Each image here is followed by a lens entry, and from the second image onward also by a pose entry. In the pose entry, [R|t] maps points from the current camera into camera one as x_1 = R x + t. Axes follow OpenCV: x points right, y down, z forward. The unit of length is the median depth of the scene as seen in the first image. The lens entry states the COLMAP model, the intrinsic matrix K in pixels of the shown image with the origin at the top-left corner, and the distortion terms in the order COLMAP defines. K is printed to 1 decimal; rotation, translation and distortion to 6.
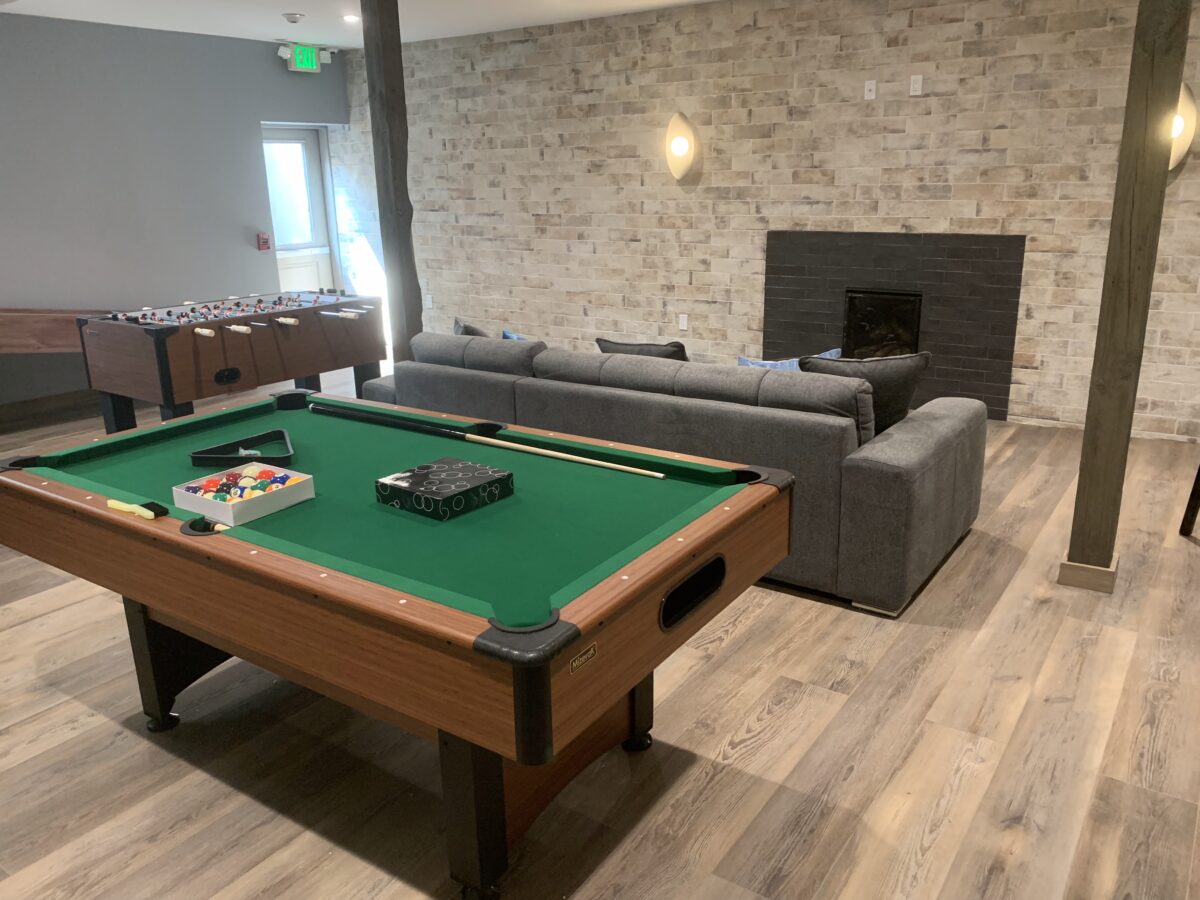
lens RADIAL K [[919.5, 0, 603.3], [0, 919.5, 447.0], [0, 0, 1]] dist [0.004918, 0.002289]
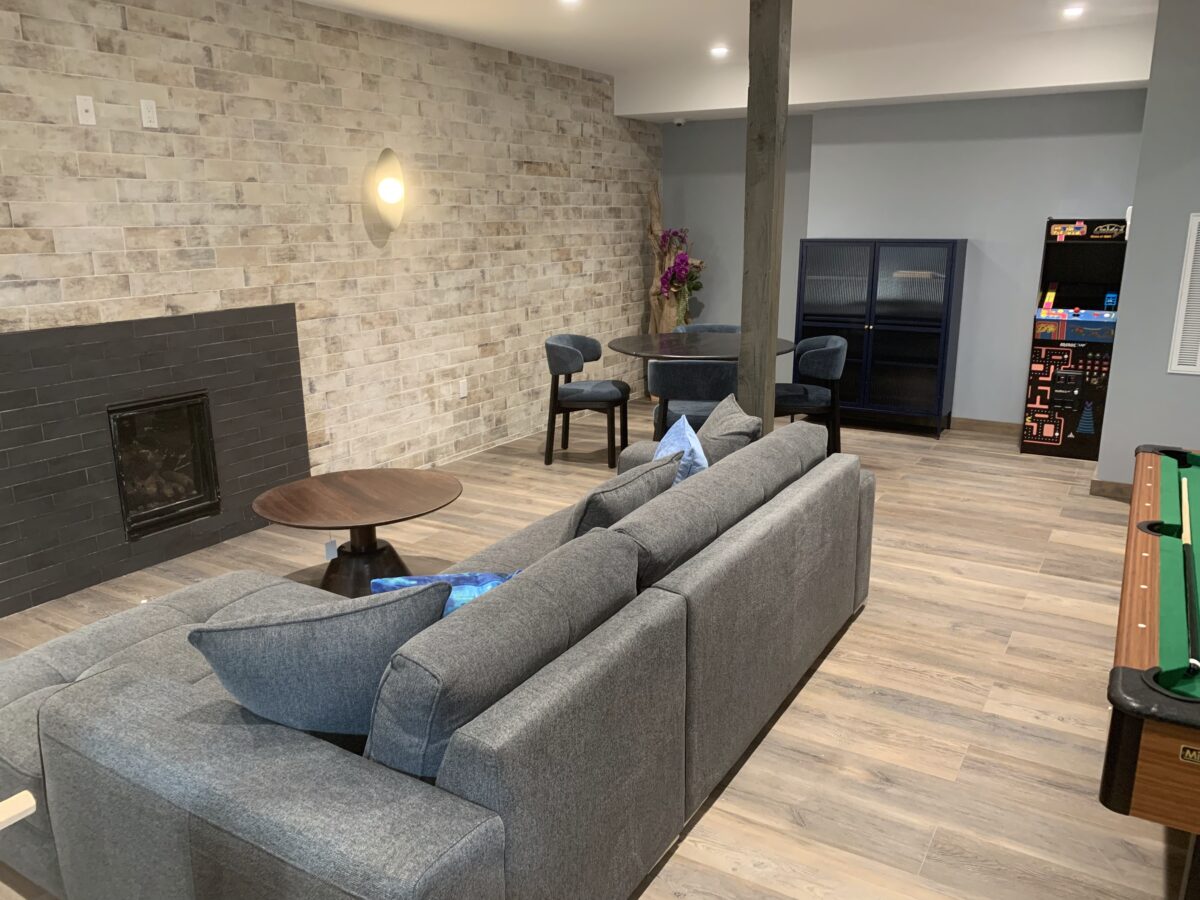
lens RADIAL K [[919.5, 0, 601.8], [0, 919.5, 453.3], [0, 0, 1]] dist [0.004918, 0.002289]
pose [[-0.056056, -0.229892, 0.971601, -0.441629], [0.298748, 0.924684, 0.236027, -0.212927], [-0.952684, 0.303495, 0.016846, 0.734093]]
